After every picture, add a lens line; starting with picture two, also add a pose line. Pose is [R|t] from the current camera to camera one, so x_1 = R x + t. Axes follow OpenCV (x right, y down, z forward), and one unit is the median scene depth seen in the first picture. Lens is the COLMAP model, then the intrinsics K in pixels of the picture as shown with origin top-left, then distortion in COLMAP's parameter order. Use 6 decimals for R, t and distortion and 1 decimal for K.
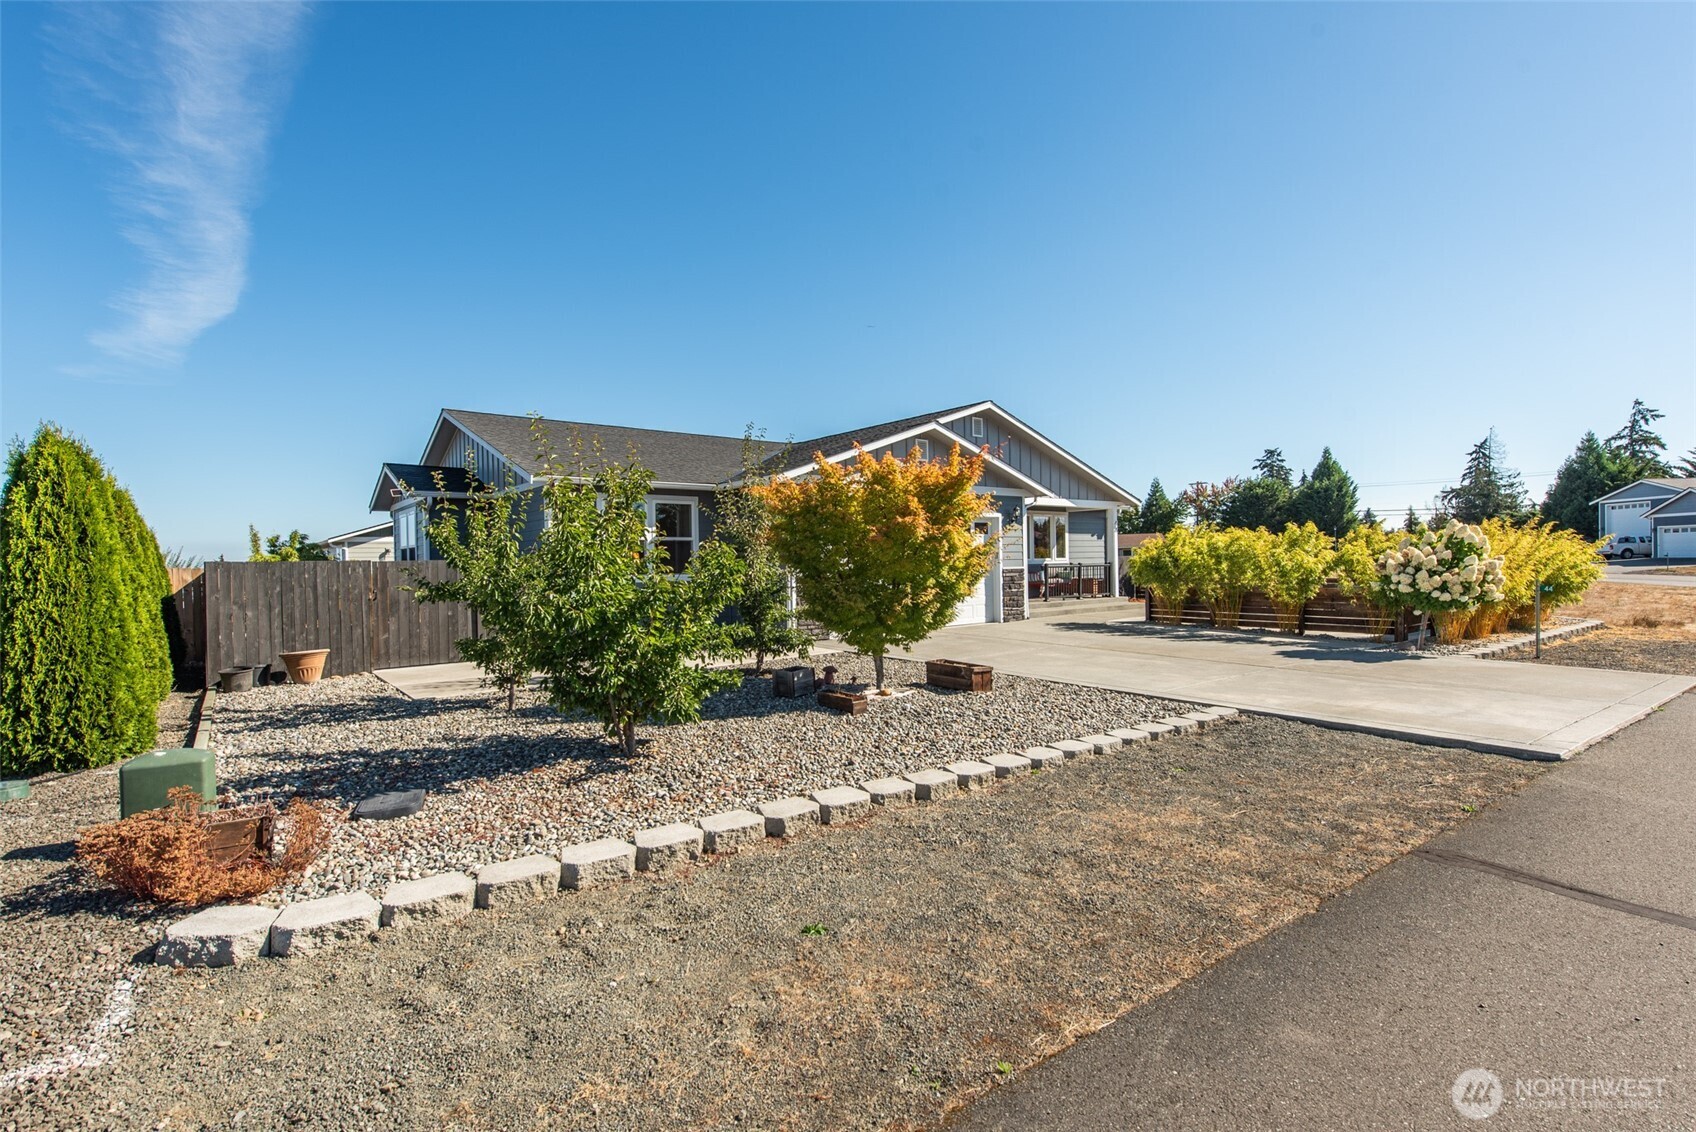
lens RADIAL K [[818.0, 0, 859.0], [0, 818.0, 563.3], [0, 0, 1]] dist [0.000521, 0.000059]
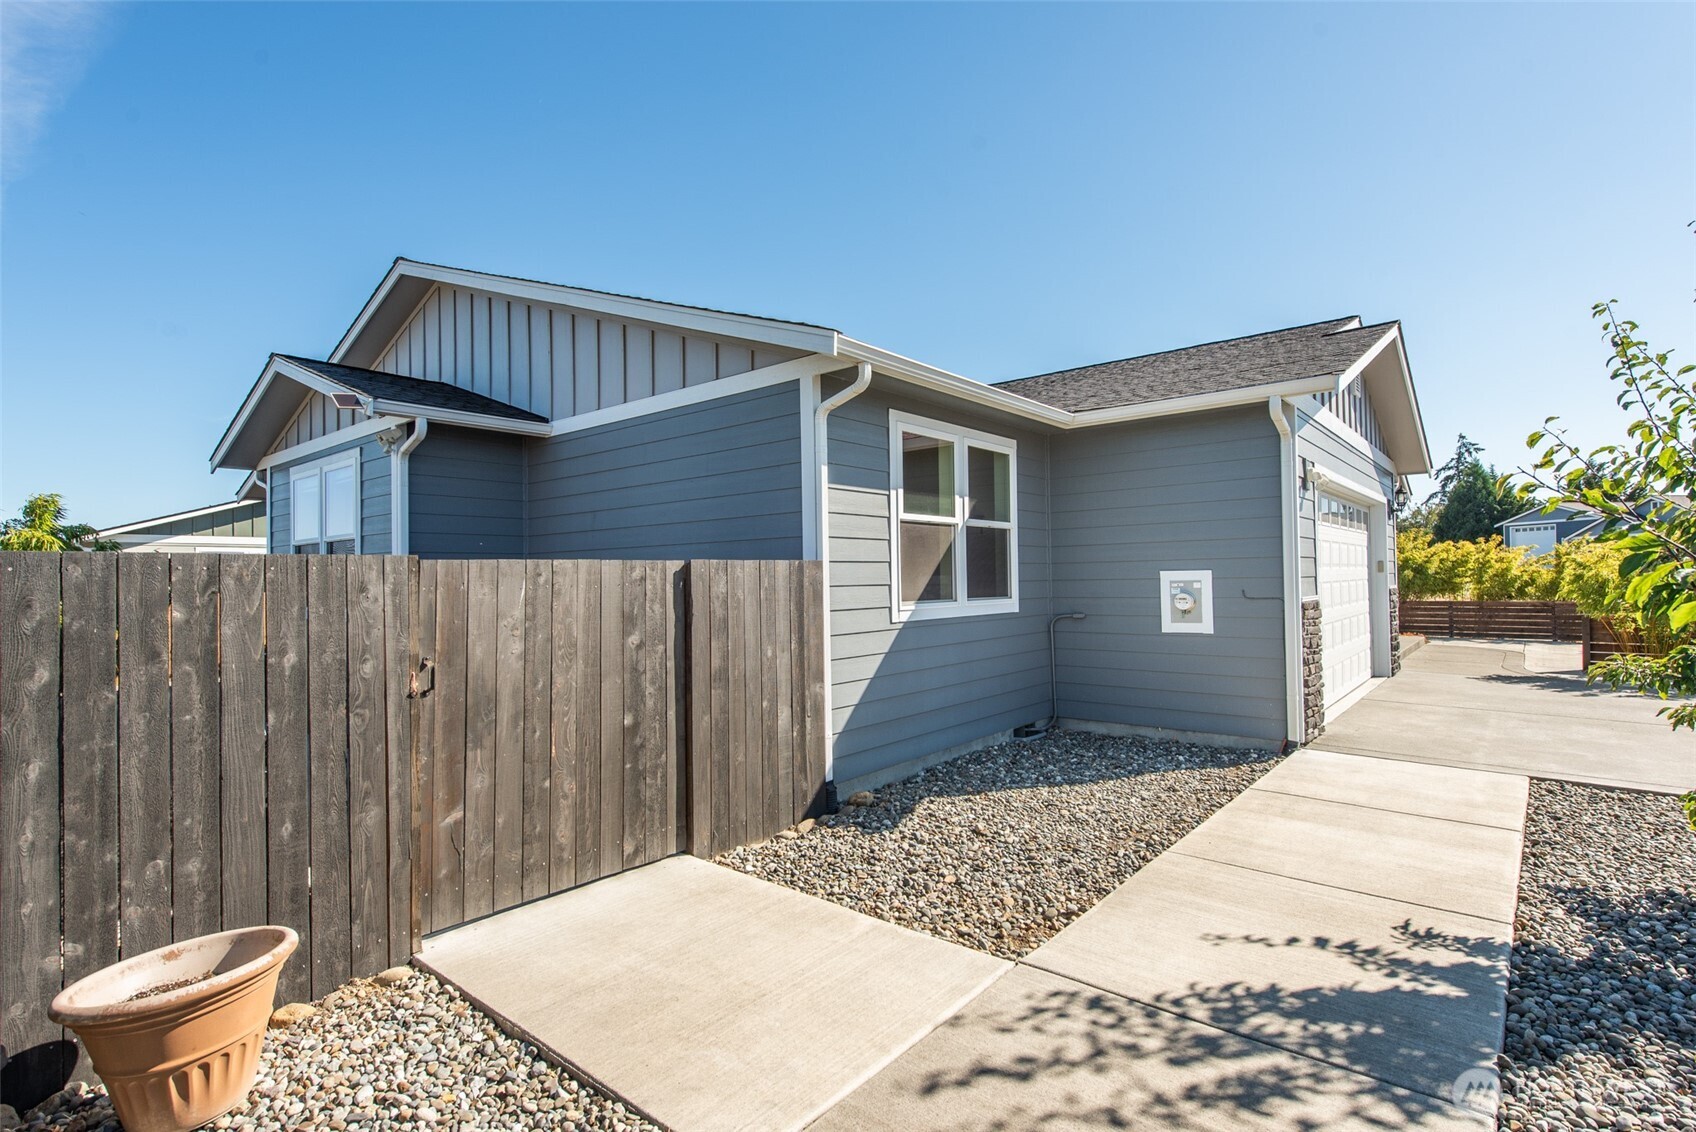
lens RADIAL K [[818.0, 0, 834.4], [0, 818.0, 564.9], [0, 0, 1]] dist [0.000521, 0.000059]
pose [[0.977286, 0.004478, 0.211875, -0.386191], [0.001082, 0.999658, -0.026117, 0.005161], [-0.211920, 0.025753, 0.976948, 0.519229]]
